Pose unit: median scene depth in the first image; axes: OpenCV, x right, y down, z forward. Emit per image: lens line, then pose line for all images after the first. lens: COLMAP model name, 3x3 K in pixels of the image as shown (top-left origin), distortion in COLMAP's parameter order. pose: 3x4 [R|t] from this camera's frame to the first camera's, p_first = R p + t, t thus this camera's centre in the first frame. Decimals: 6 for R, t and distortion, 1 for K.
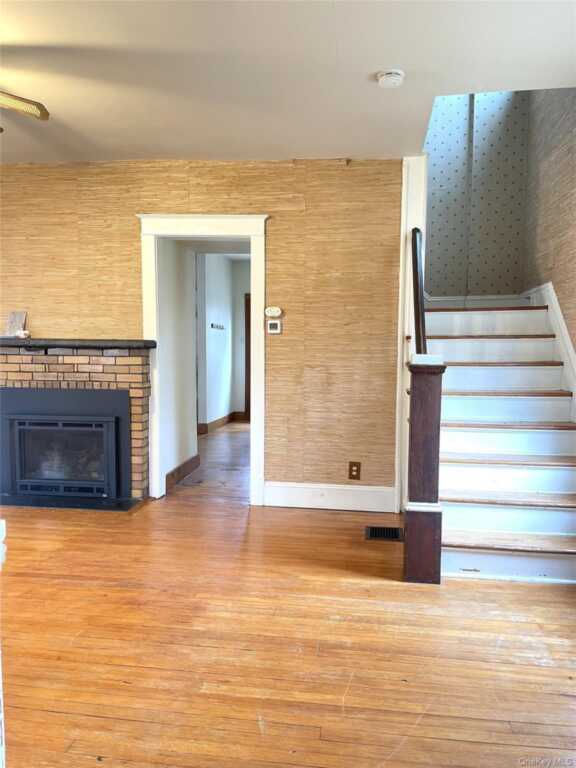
lens RADIAL K [[584.1, 0, 293.5], [0, 584.1, 390.2], [0, 0, 1]] dist [0.105380, -0.139508]
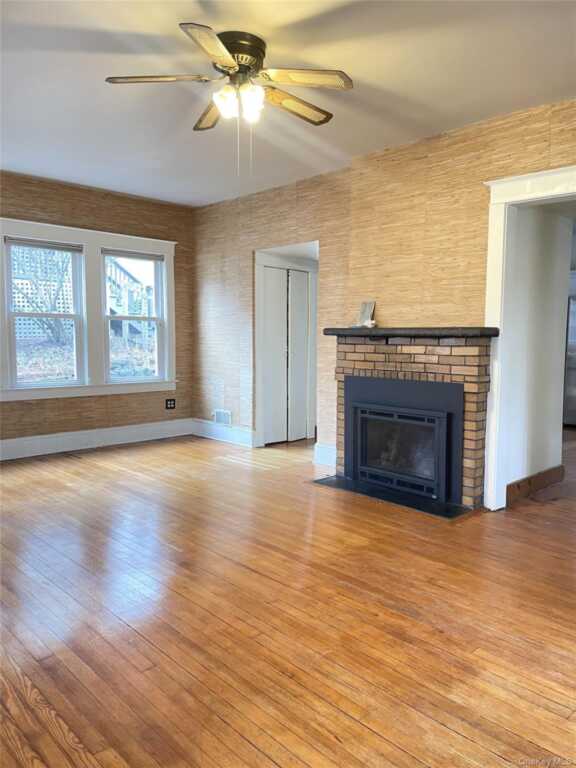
lens RADIAL K [[584.1, 0, 293.5], [0, 584.1, 390.2], [0, 0, 1]] dist [0.105380, -0.139508]
pose [[0.781479, 0.054108, -0.621581, 0.072540], [-0.044276, 0.998530, 0.031257, -0.007204], [0.622358, 0.003095, 0.782726, 0.141903]]
